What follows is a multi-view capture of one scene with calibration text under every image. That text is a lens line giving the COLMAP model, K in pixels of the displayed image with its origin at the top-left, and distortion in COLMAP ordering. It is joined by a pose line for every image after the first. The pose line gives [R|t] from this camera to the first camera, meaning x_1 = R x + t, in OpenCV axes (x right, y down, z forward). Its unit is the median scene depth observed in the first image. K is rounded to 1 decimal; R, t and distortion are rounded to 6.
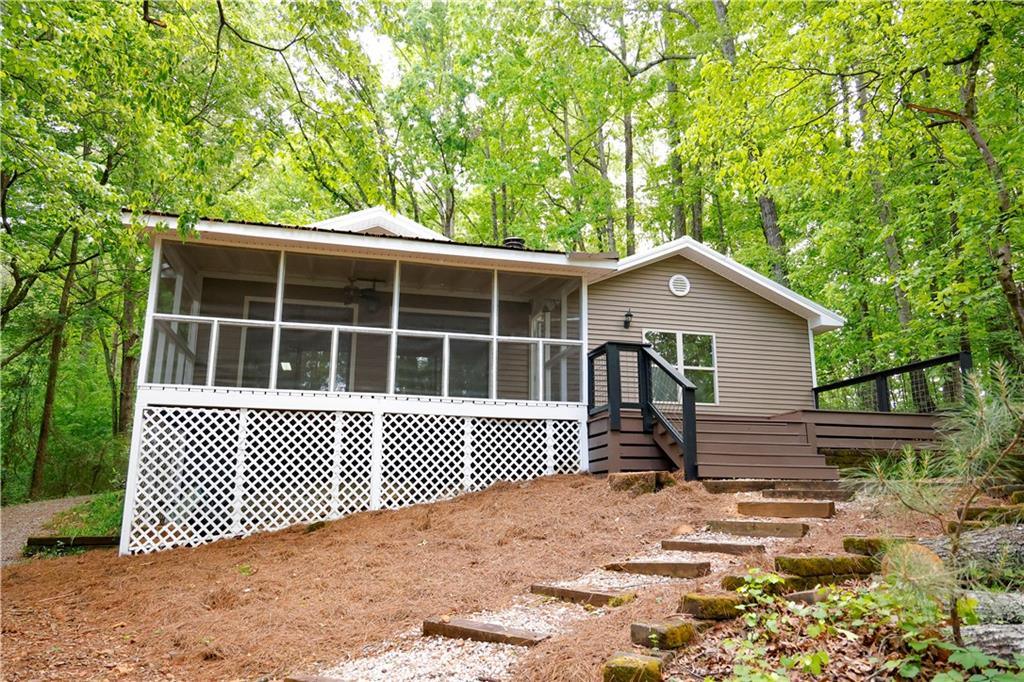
lens RADIAL K [[750.3, 0, 512.6], [0, 750.3, 343.0], [0, 0, 1]] dist [-0.002002, -0.001041]
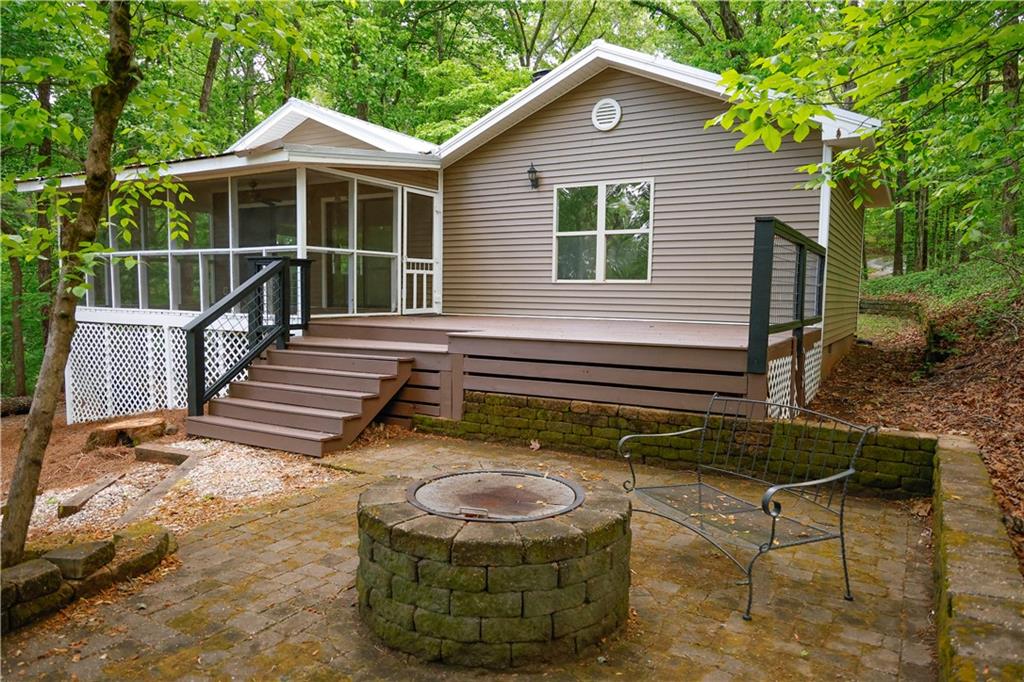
lens RADIAL K [[692.8, 0, 513.7], [0, 692.8, 340.8], [0, 0, 1]] dist [0.016944, -0.001537]
pose [[0.698488, 0.058762, -0.713206, 0.976353], [0.150955, 0.962099, 0.227108, -0.049960], [0.699520, -0.266294, 0.663144, 0.668902]]
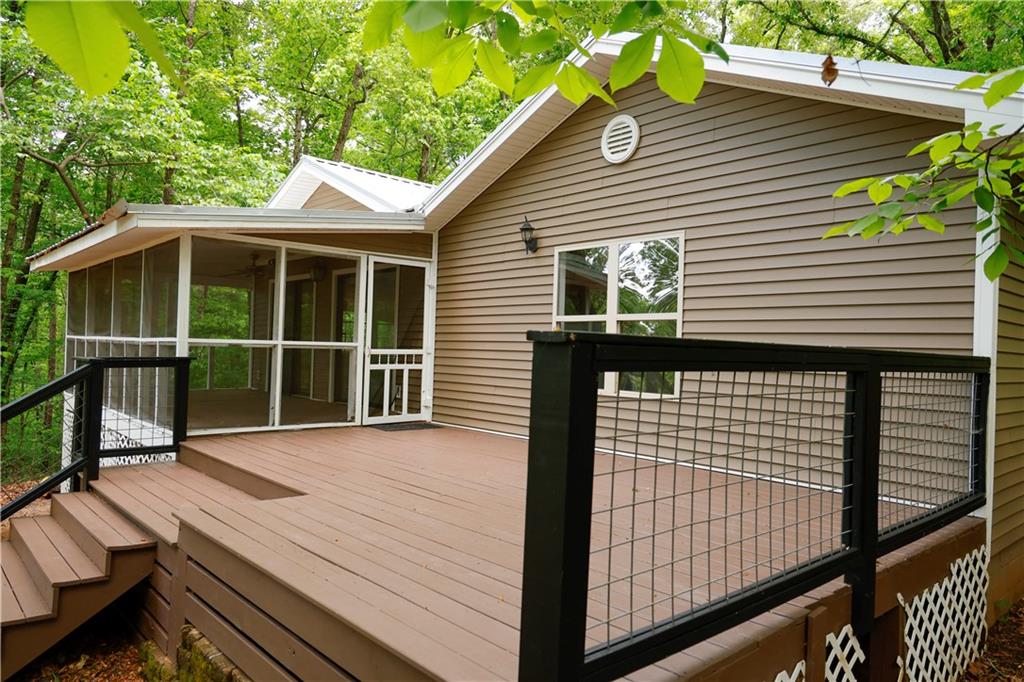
lens RADIAL K [[692.8, 0, 508.3], [0, 692.8, 341.1], [0, 0, 1]] dist [0.016944, -0.001537]
pose [[0.450625, -0.000962, -0.892713, 0.874433], [0.176120, 0.980441, 0.087845, -0.005595], [0.875168, -0.196809, 0.441981, 1.092845]]
